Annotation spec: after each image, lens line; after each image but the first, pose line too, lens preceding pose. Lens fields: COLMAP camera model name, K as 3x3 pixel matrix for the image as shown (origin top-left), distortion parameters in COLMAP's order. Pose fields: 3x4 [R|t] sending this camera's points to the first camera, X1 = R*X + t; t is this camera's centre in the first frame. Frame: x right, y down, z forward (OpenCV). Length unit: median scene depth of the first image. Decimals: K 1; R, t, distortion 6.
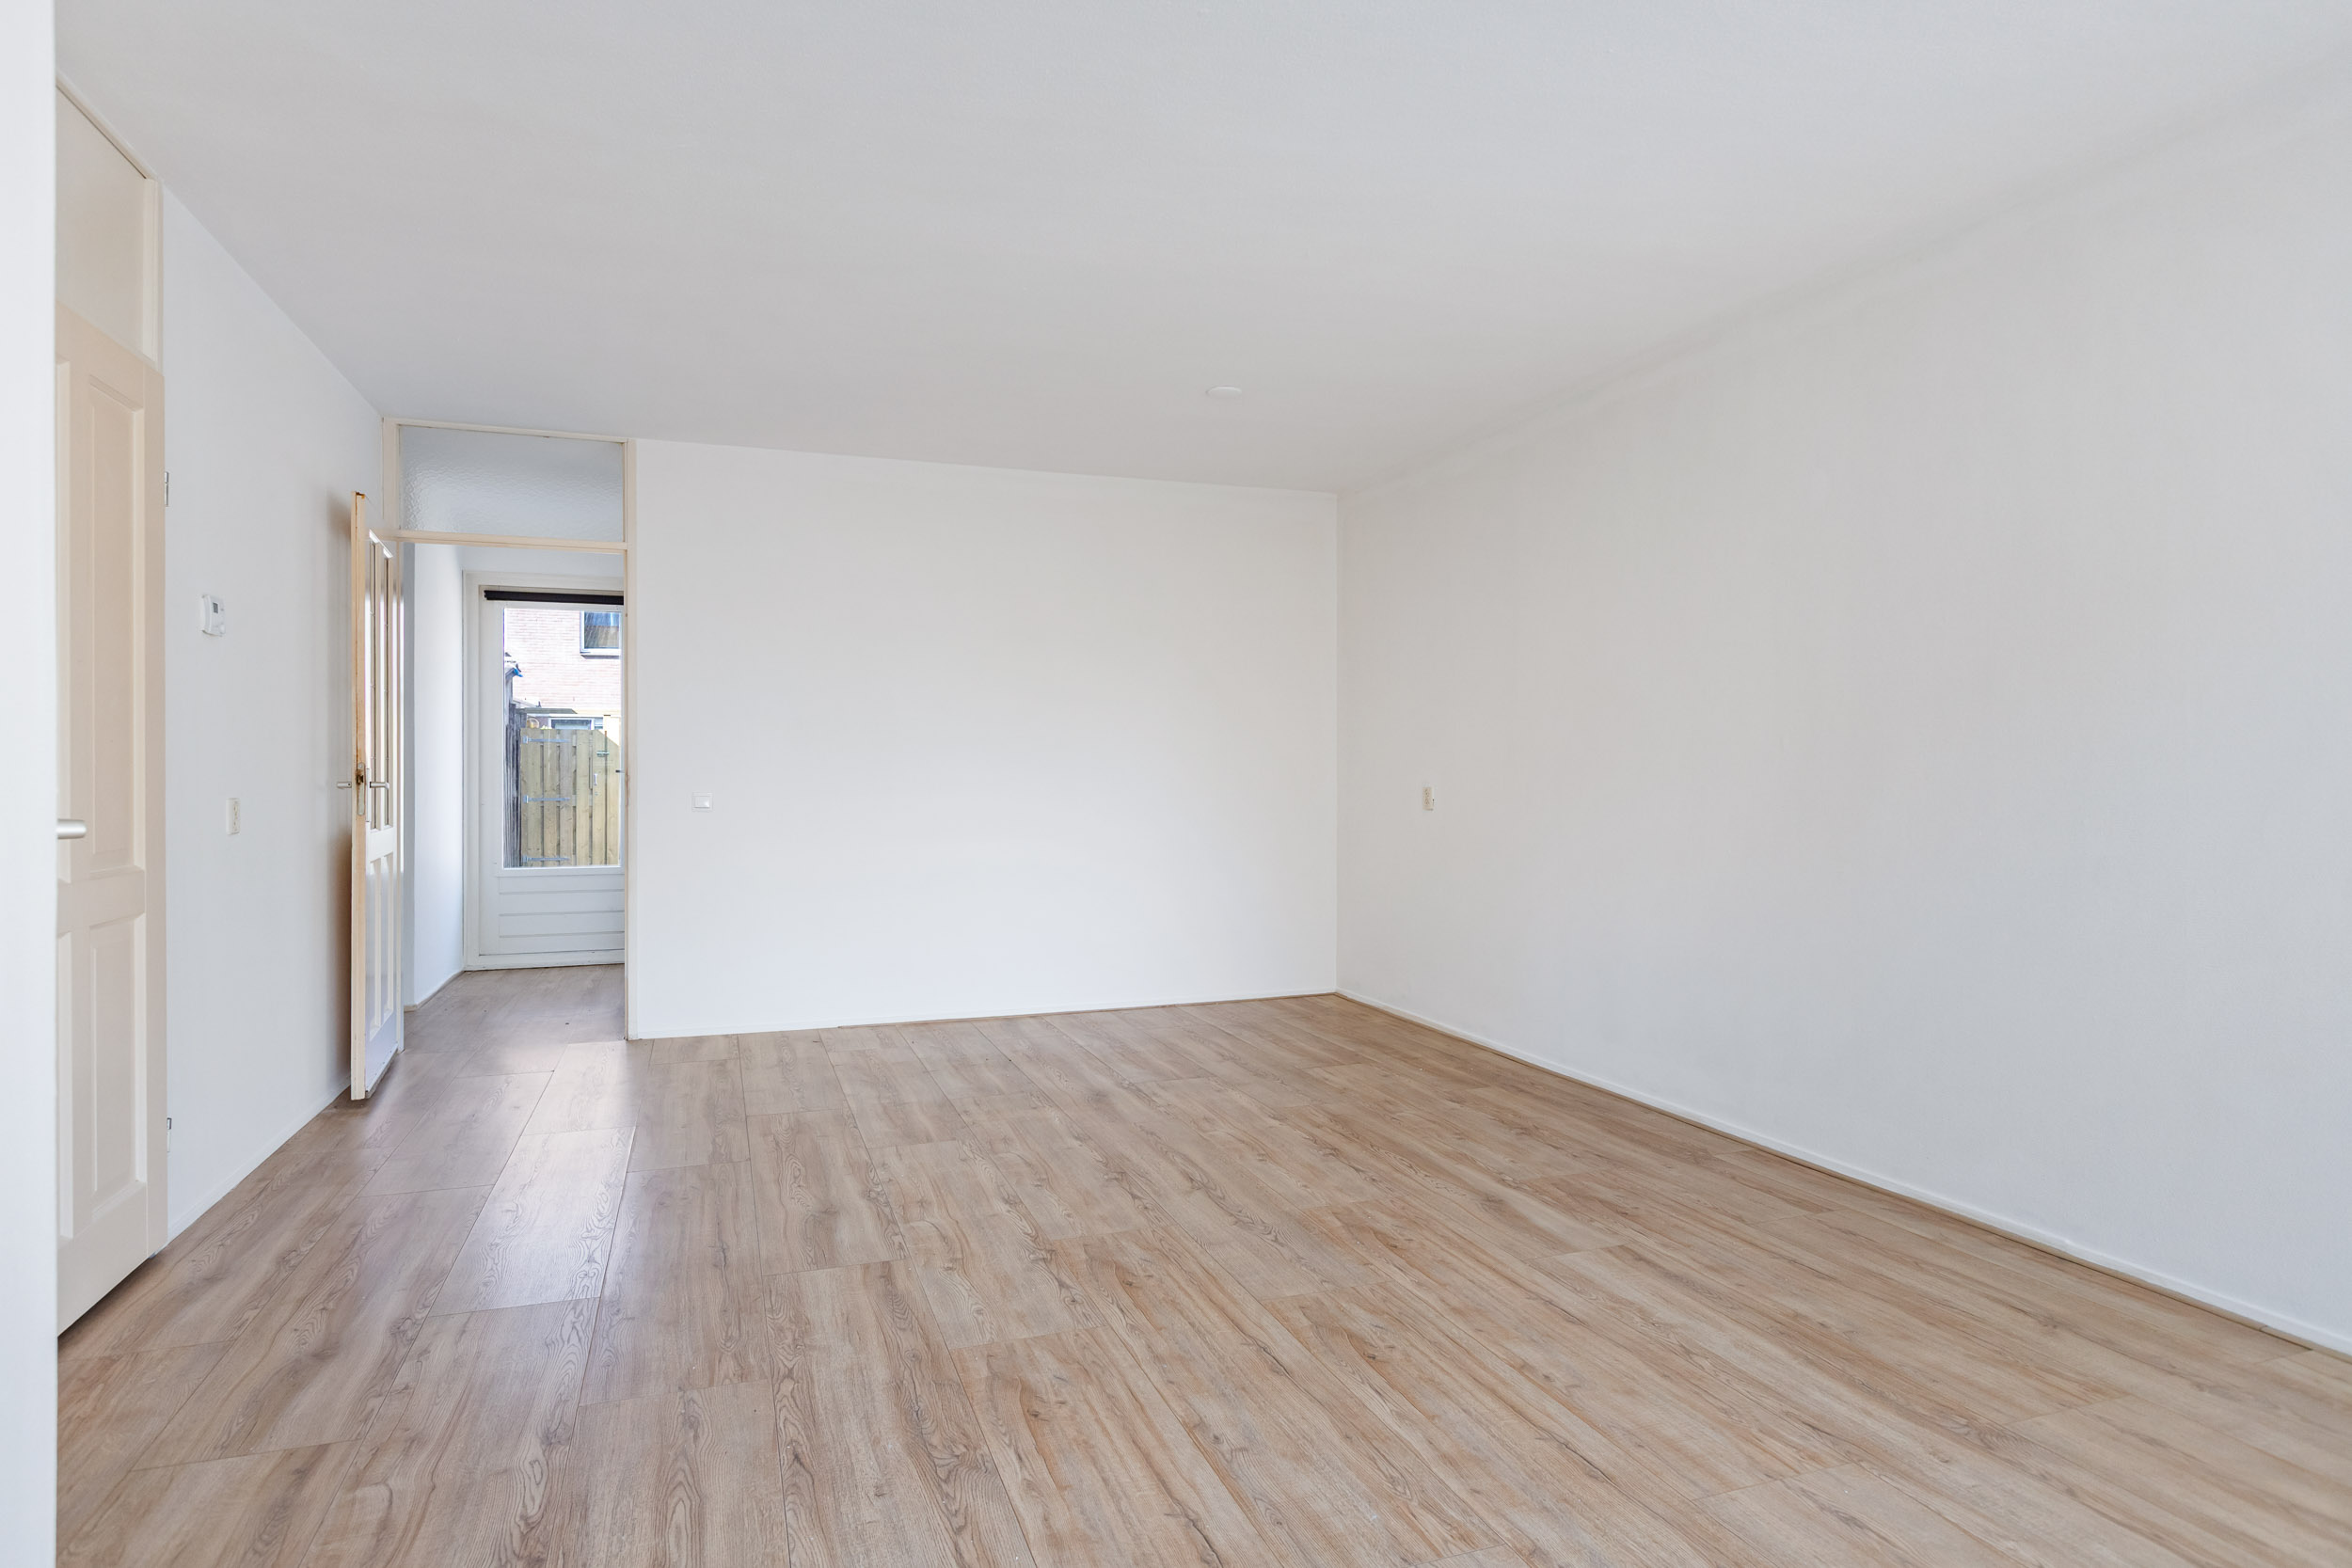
lens RADIAL K [[1280.6, 0, 1175.7], [0, 1280.6, 777.8], [0, 0, 1]] dist [-0.000899, -0.004271]
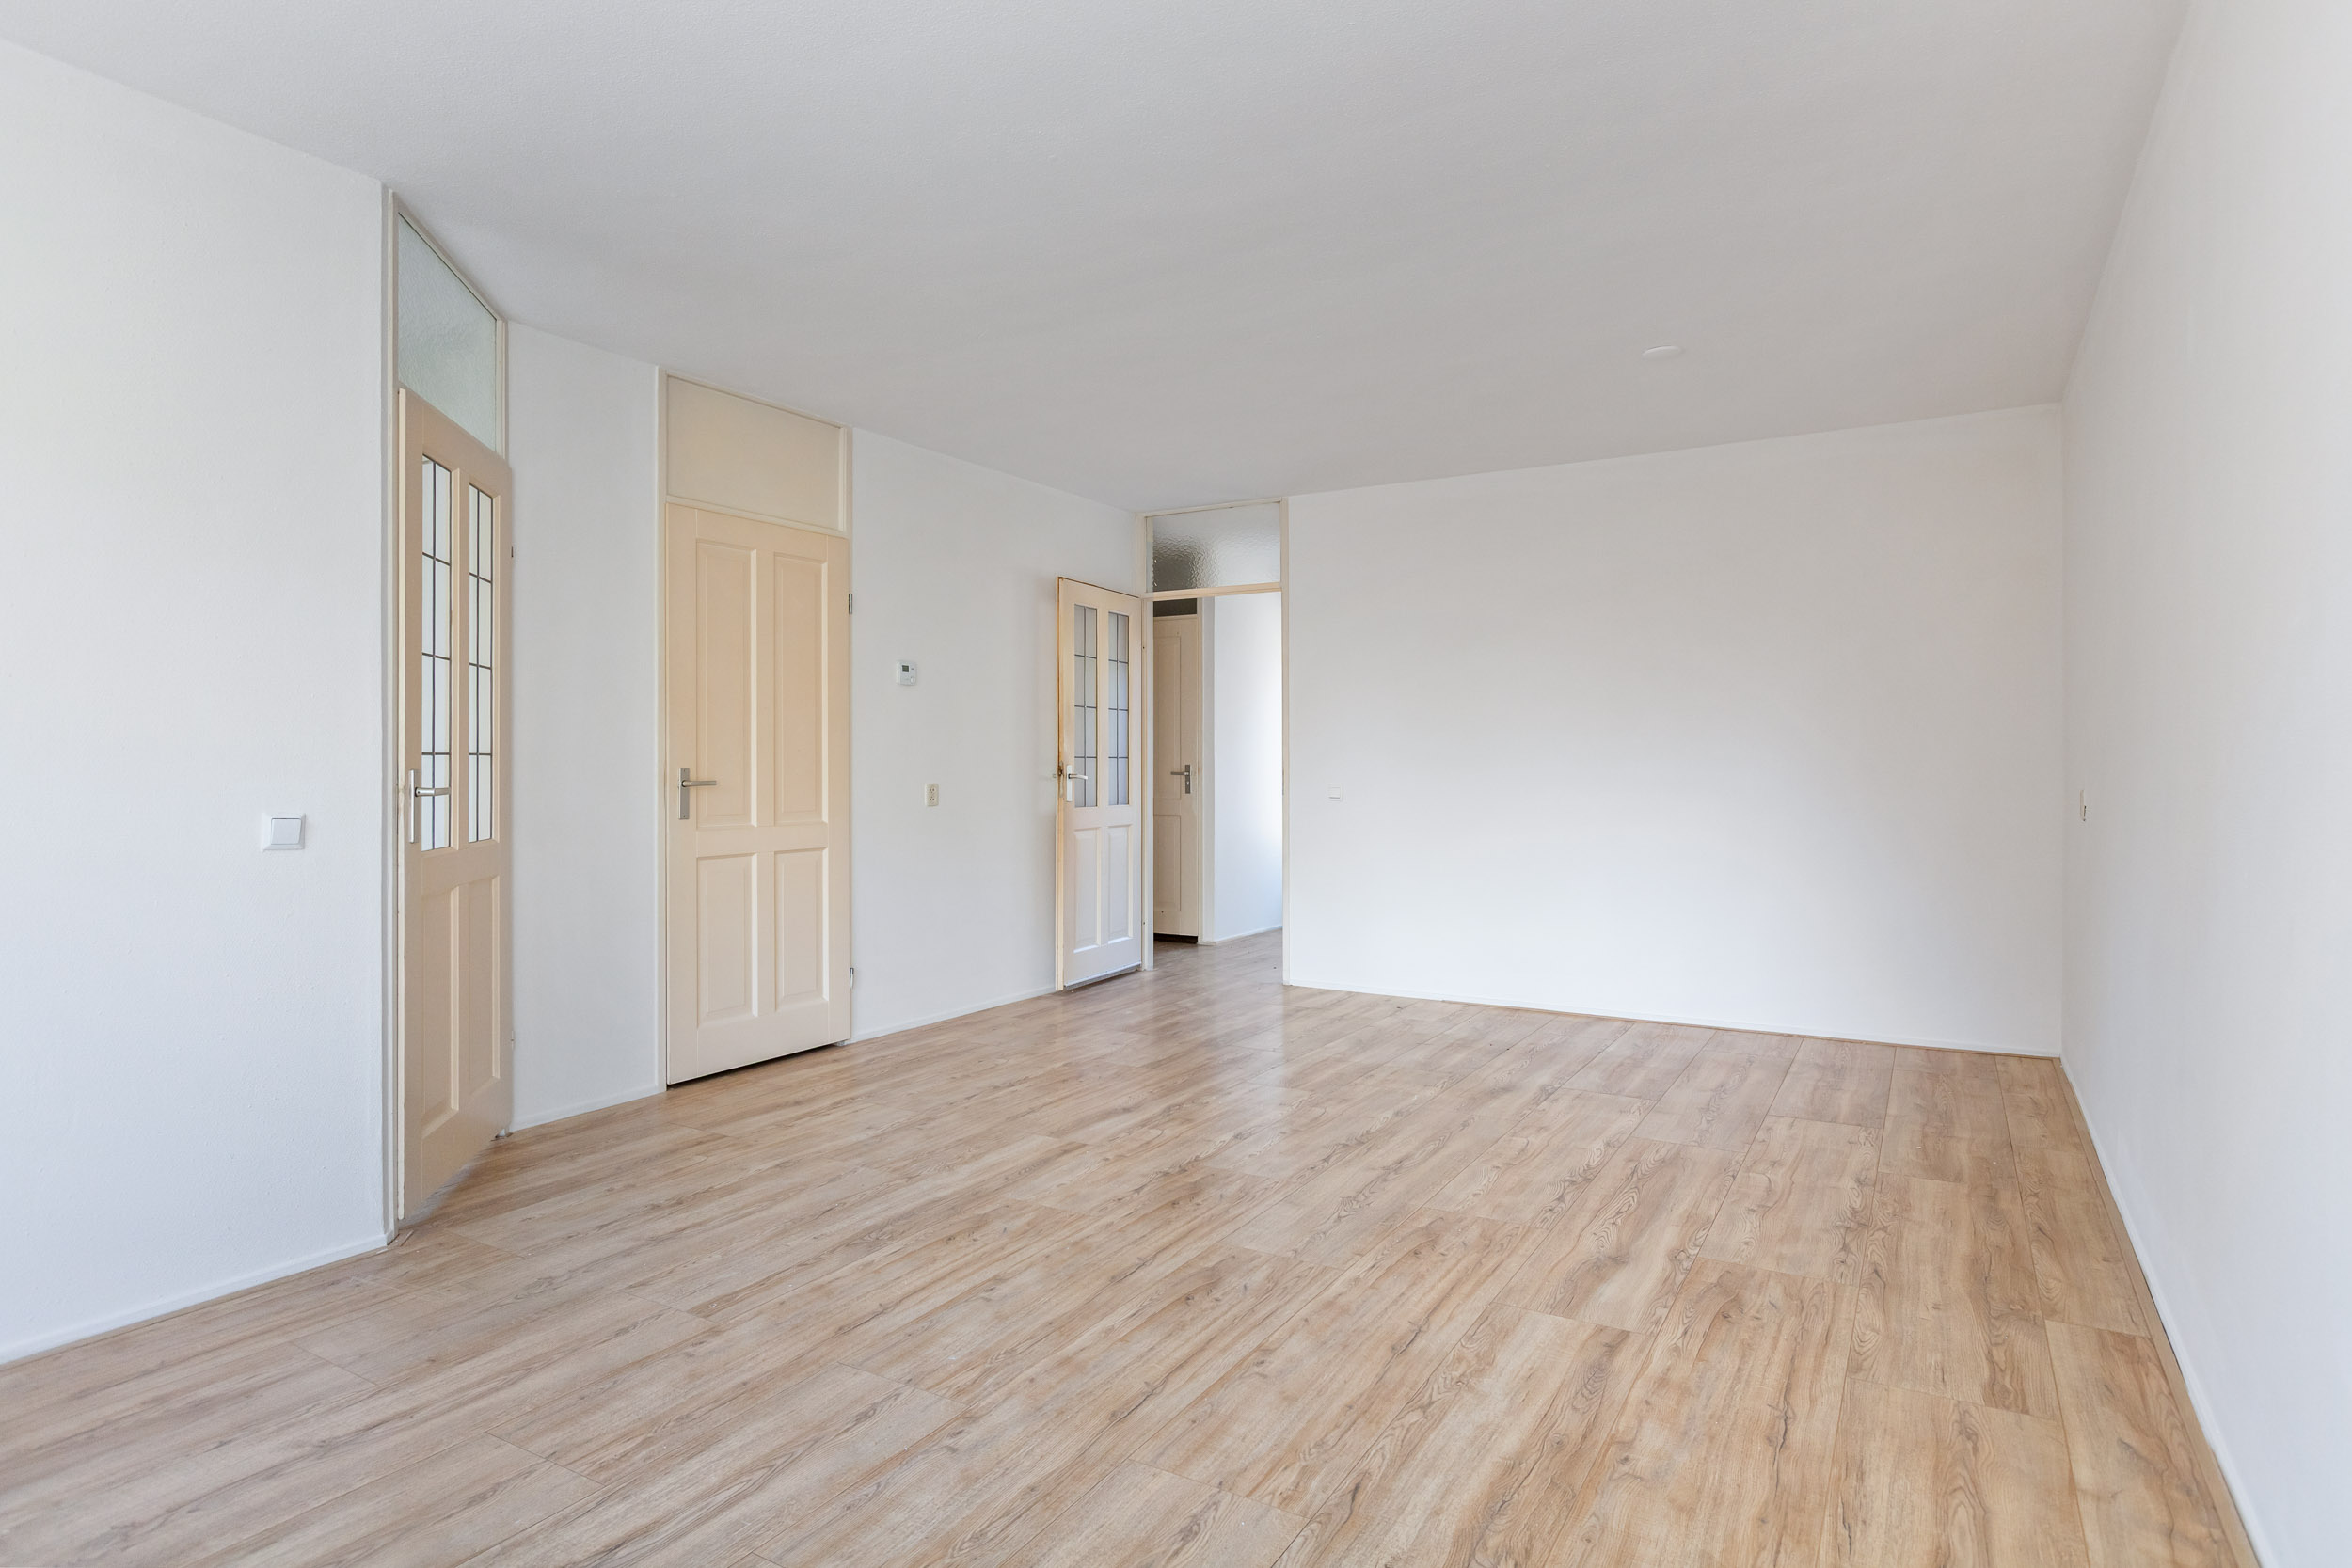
lens RADIAL K [[1280.6, 0, 1182.4], [0, 1280.6, 771.8], [0, 0, 1]] dist [-0.000899, -0.004271]
pose [[0.641312, 0.006534, -0.767253, 0.852374], [-0.006650, 0.999974, 0.002958, -0.007448], [0.767252, 0.003205, 0.641338, 0.238104]]
